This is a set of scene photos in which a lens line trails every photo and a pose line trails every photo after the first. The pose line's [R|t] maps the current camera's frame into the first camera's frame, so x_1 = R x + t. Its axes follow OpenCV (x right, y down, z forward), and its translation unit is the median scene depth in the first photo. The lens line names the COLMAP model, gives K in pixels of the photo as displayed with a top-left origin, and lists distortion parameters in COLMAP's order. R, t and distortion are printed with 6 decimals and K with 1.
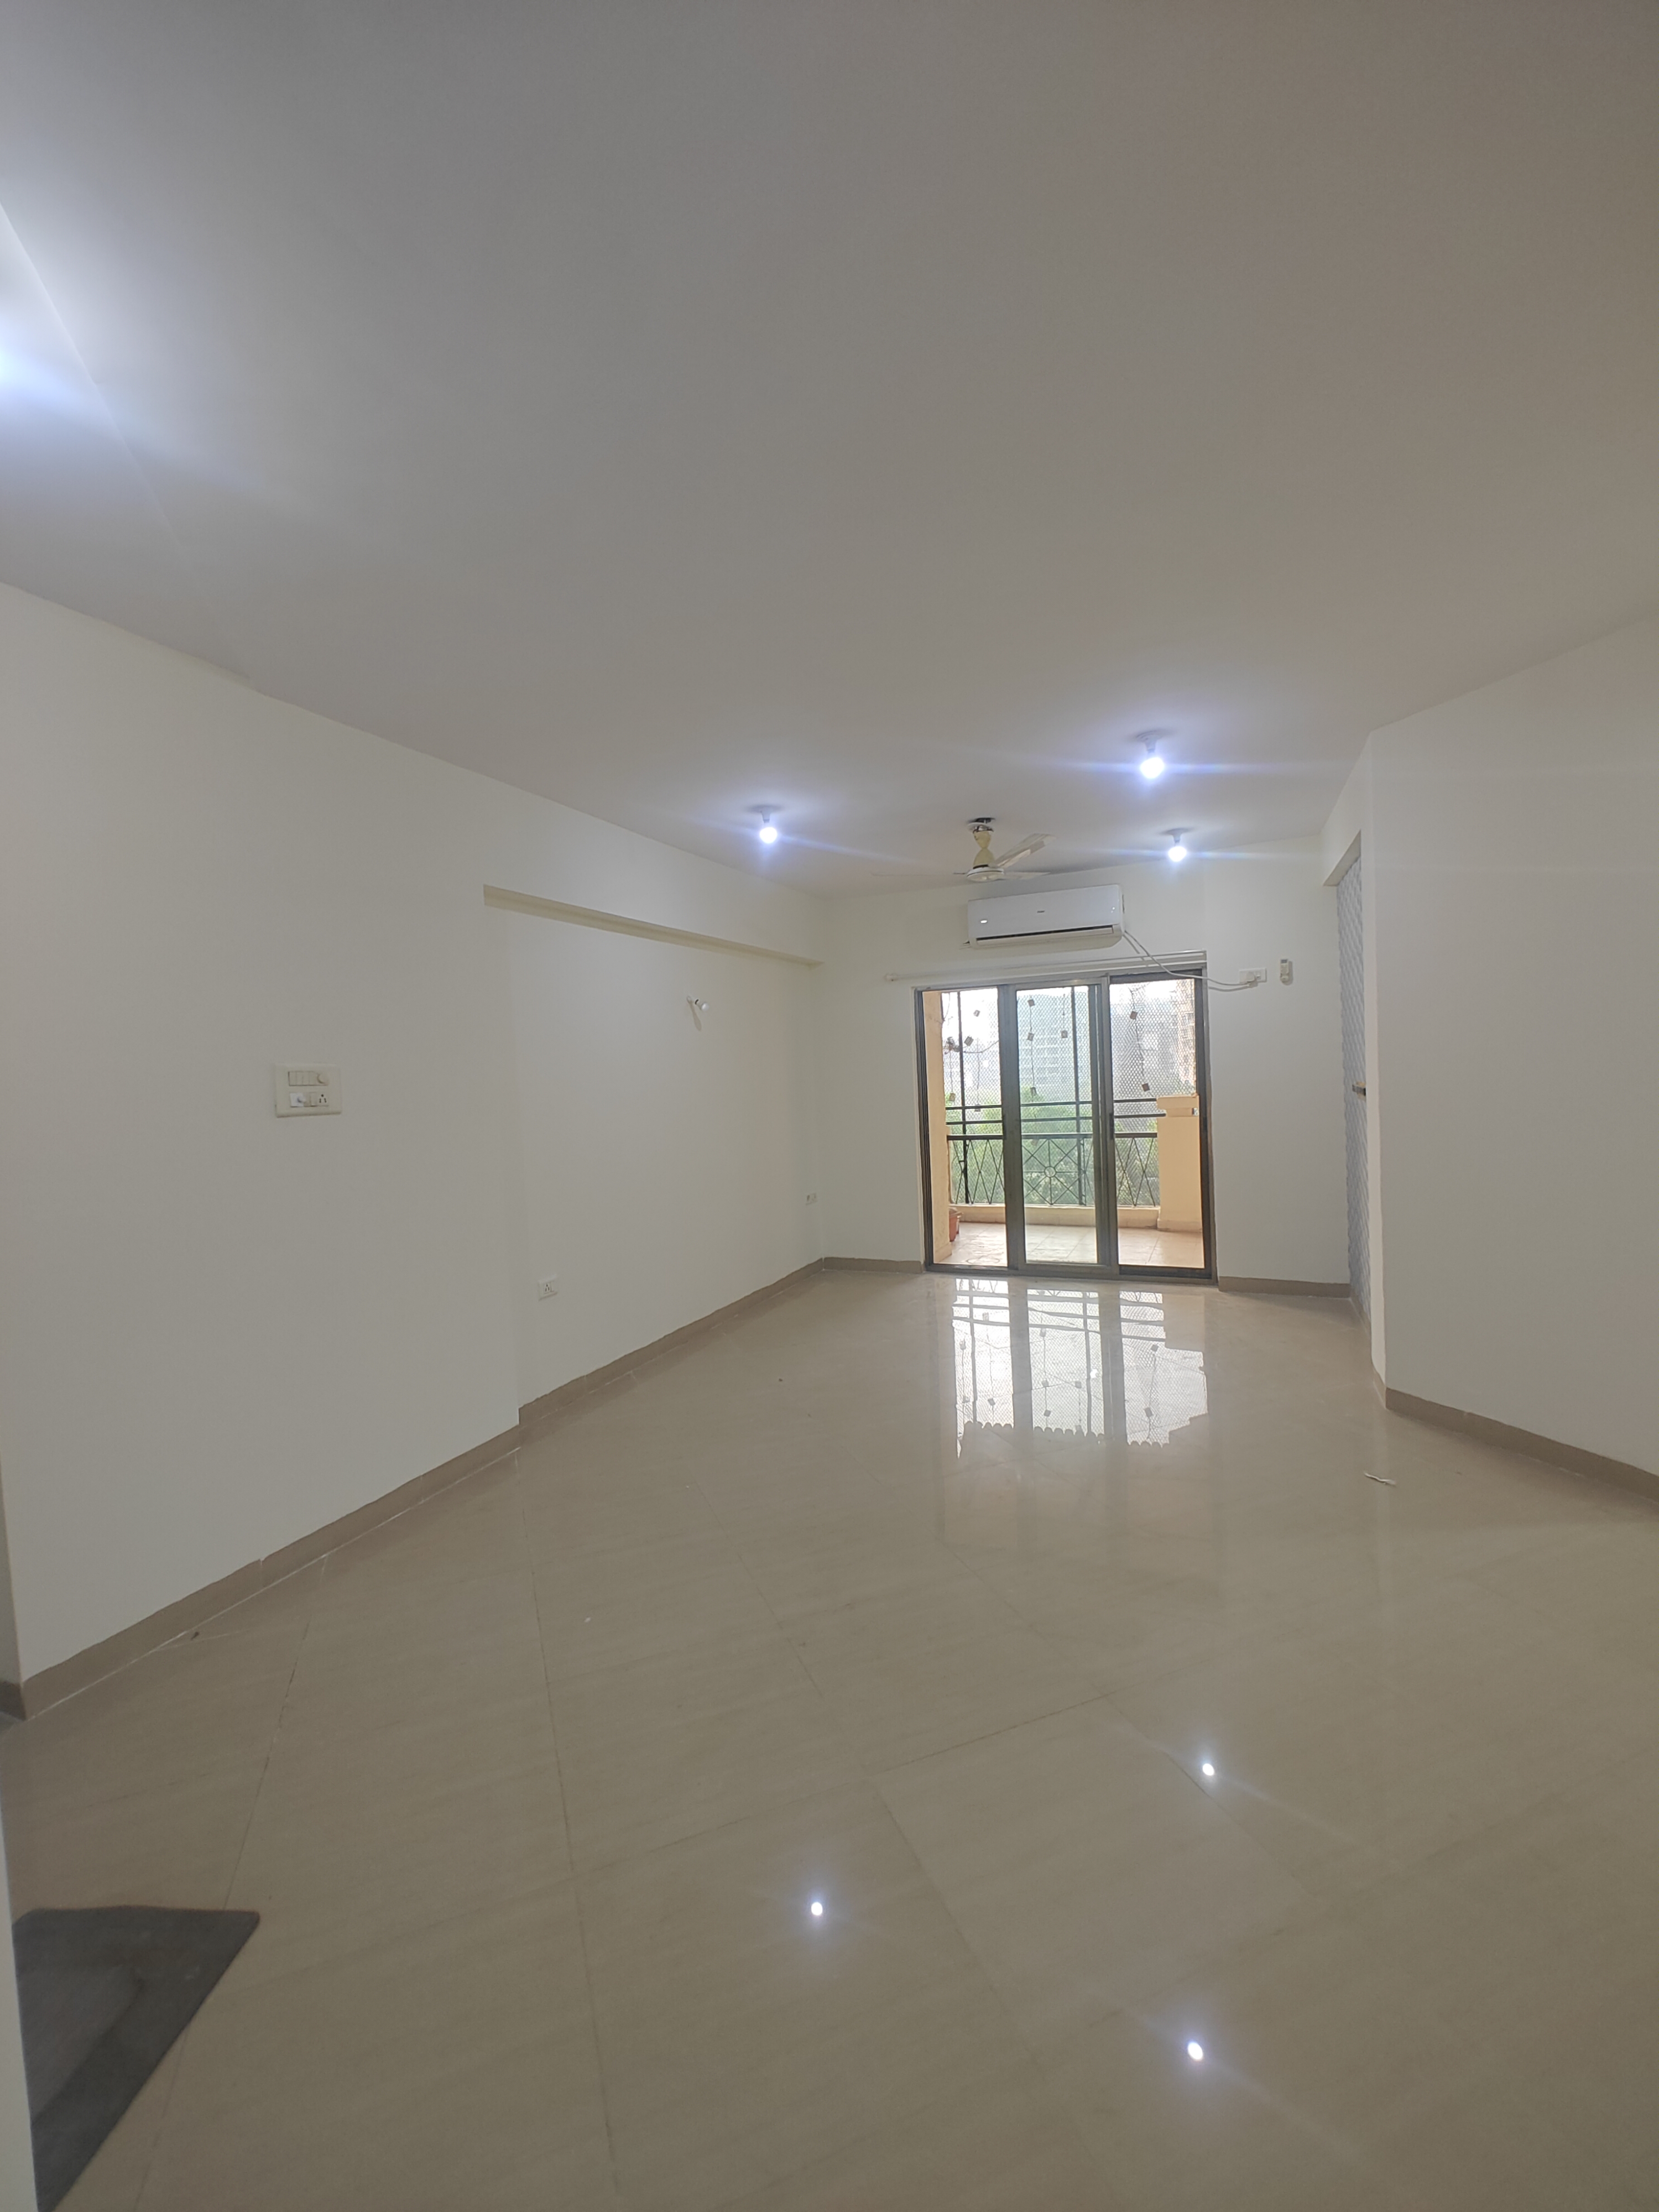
lens RADIAL K [[916.4, 0, 833.2], [0, 916.4, 1112.6], [0, 0, 1]] dist [0.001900, 0.000639]
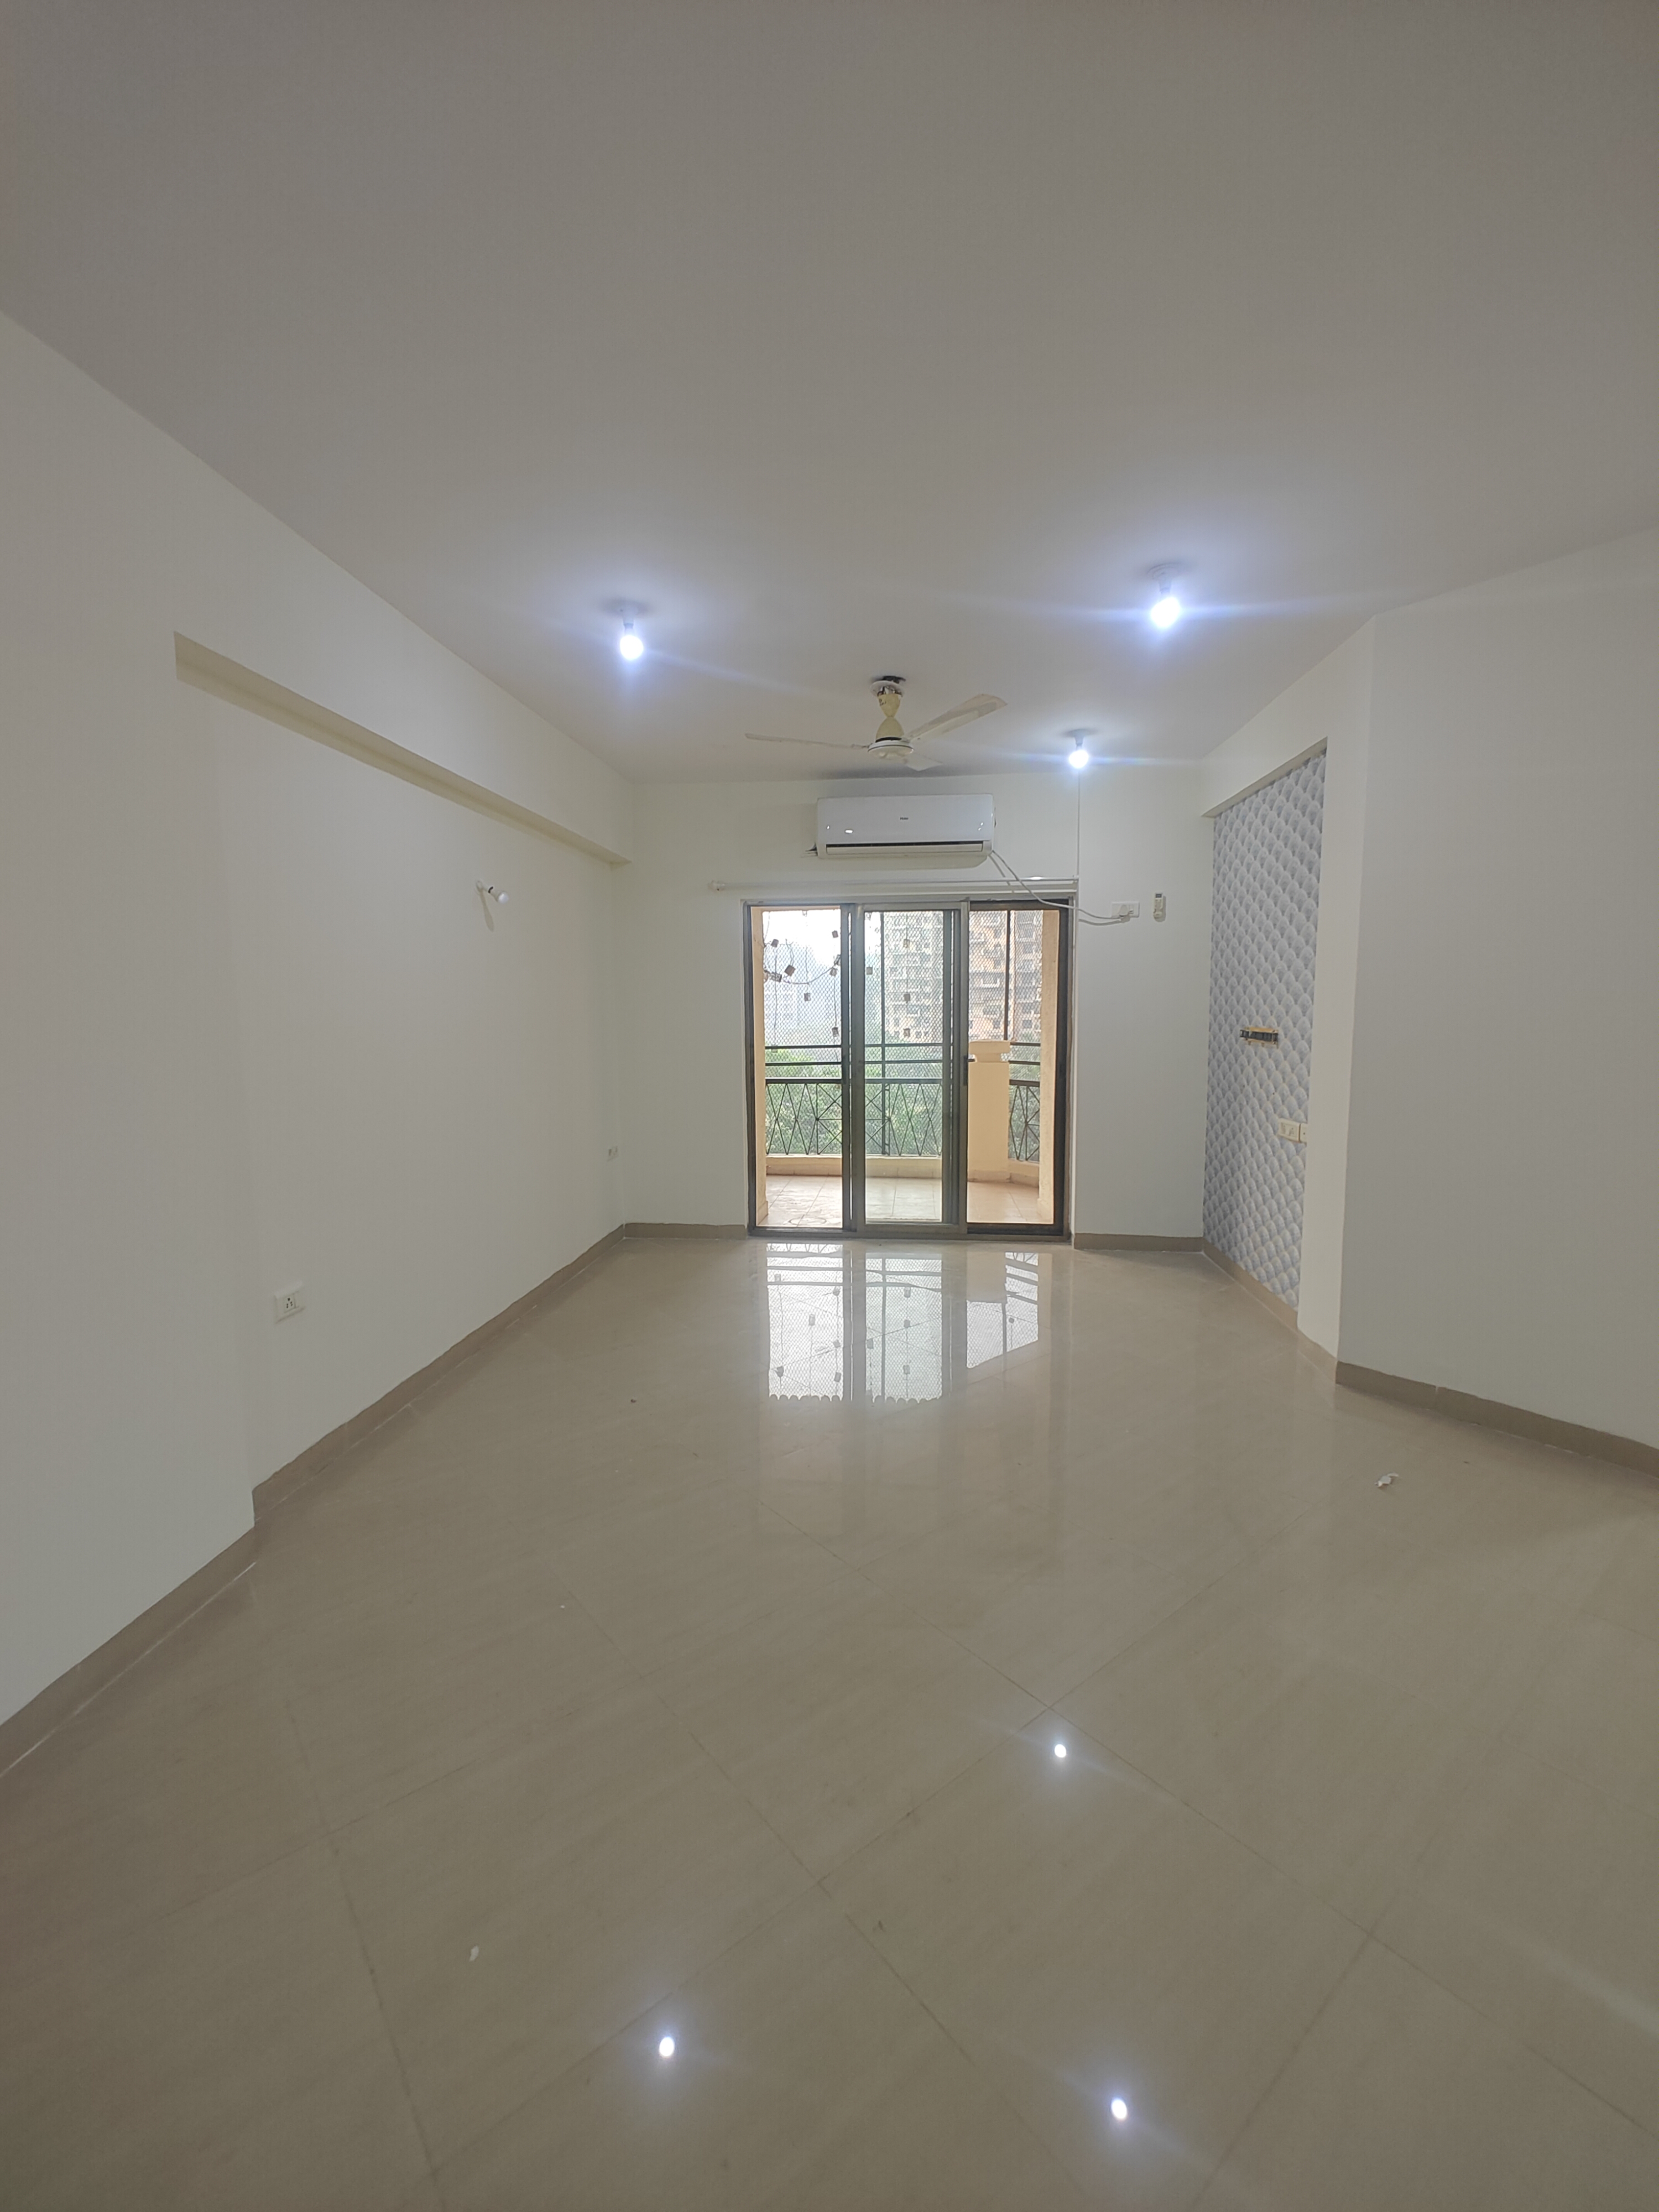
lens RADIAL K [[916.4, 0, 826.3], [0, 916.4, 1109.8], [0, 0, 1]] dist [0.001900, 0.000639]
pose [[0.954745, 0.004330, 0.297393, -0.093927], [-0.021639, 0.998255, 0.054936, 0.007056], [-0.296636, -0.058885, 0.953173, 0.181715]]
